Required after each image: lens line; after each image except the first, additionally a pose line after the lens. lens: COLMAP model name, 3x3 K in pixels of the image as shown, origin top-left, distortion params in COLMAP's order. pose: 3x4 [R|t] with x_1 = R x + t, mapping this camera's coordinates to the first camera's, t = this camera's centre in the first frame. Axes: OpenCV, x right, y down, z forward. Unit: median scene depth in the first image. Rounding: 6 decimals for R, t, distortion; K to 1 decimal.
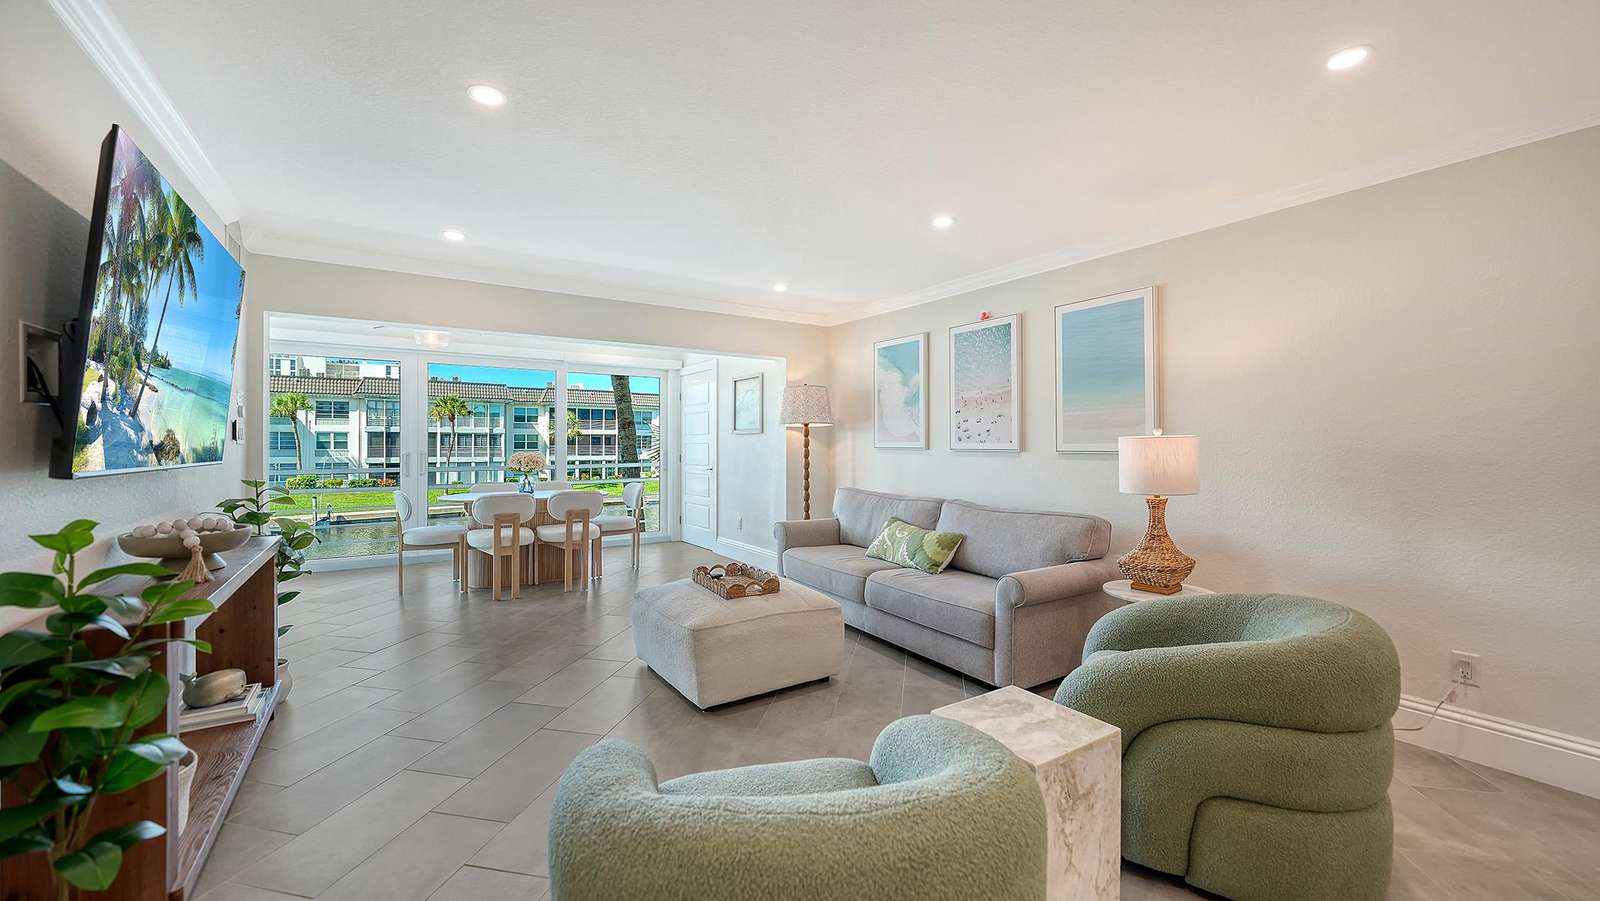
lens RADIAL K [[617.4, 0, 785.0], [0, 617.4, 447.0], [0, 0, 1]] dist [-0.001704, -0.000051]
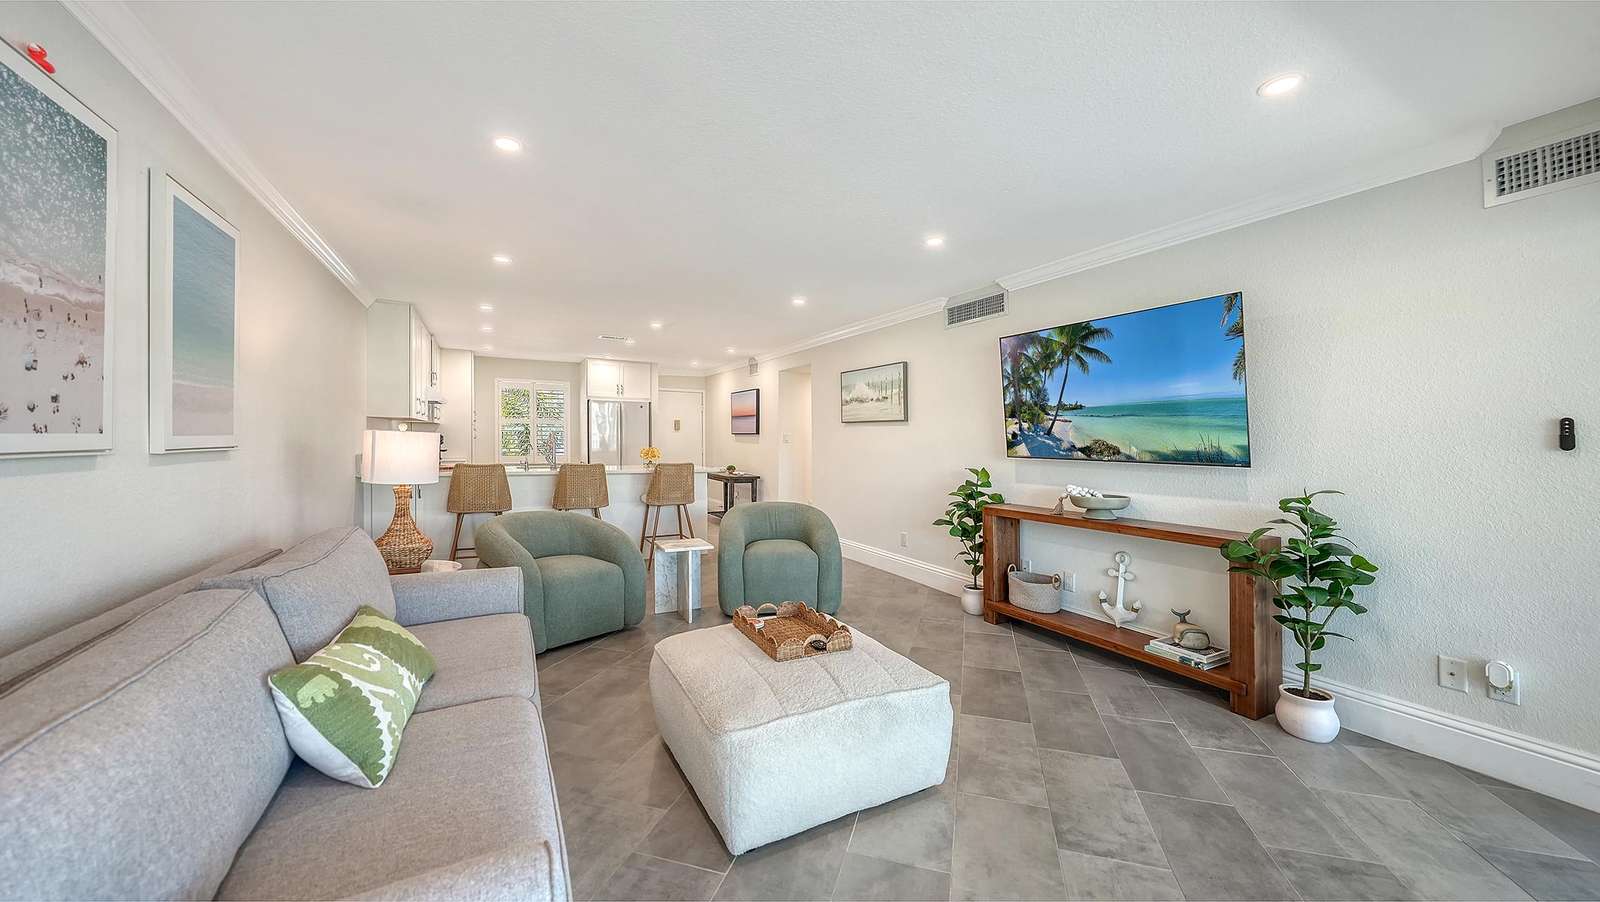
lens RADIAL K [[568.4, 0, 794.7], [0, 568.4, 452.9], [0, 0, 1]] dist [-0.000218, -0.000050]
pose [[-0.997484, -0.013412, 0.069606, -0.085808], [-0.011828, 0.999663, 0.023119, -0.007111], [-0.069893, 0.022238, -0.997307, 1.128524]]
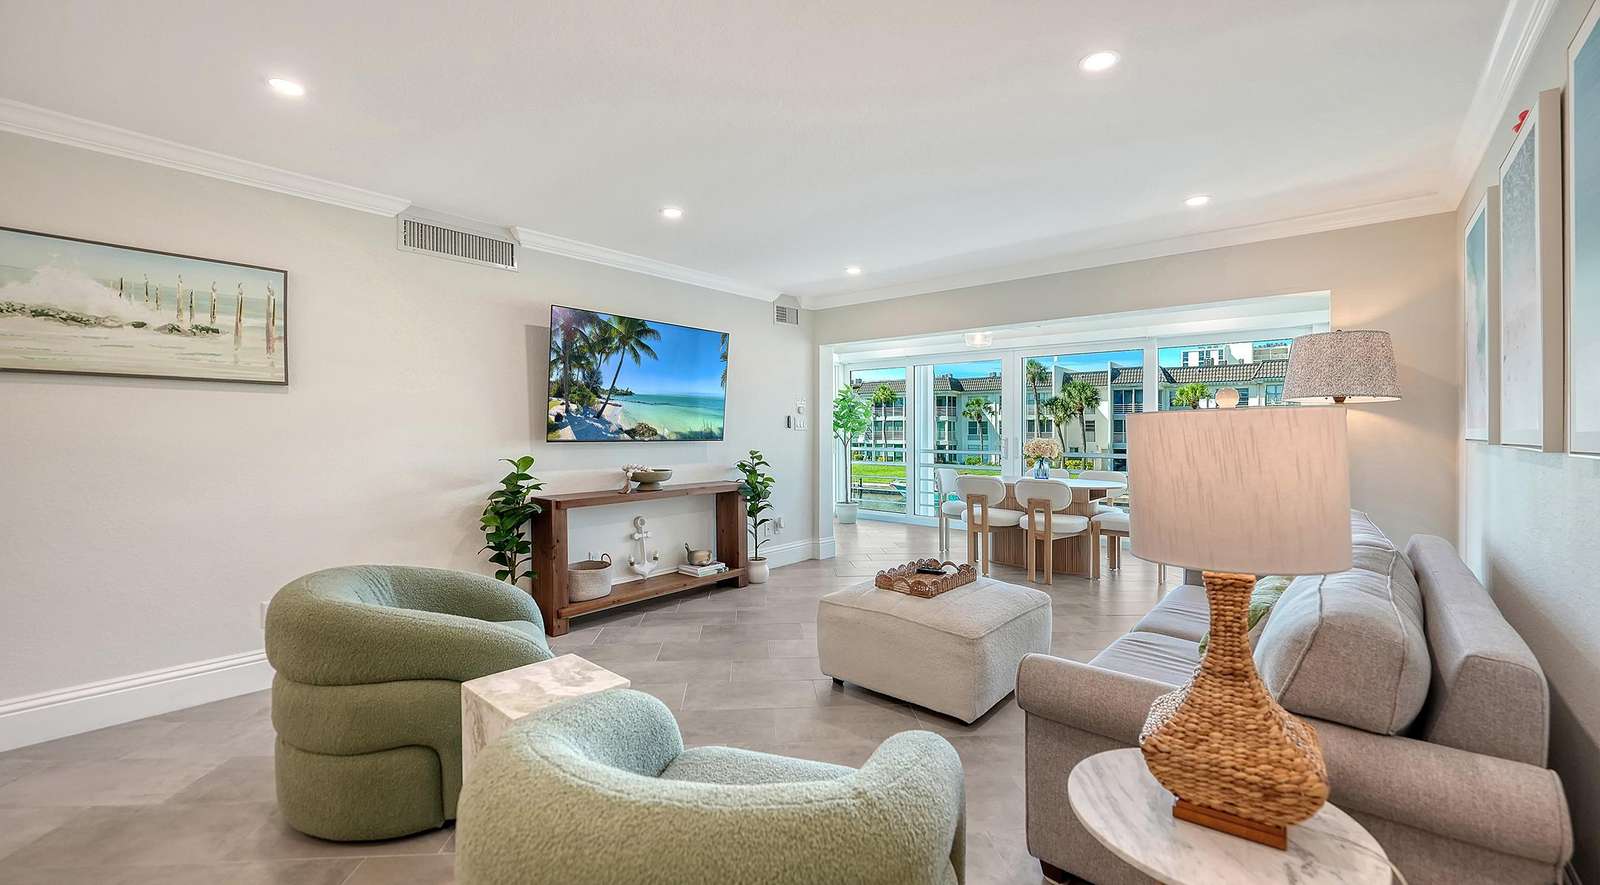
lens RADIAL K [[638.3, 0, 799.6], [0, 638.3, 433.5], [0, 0, 1]] dist [-0.001004, 0.000034]
pose [[0.284429, 0.004854, -0.958685, 0.525087], [-0.006648, 0.999973, 0.003091, -0.000955], [0.958674, 0.005494, 0.284453, 0.365376]]
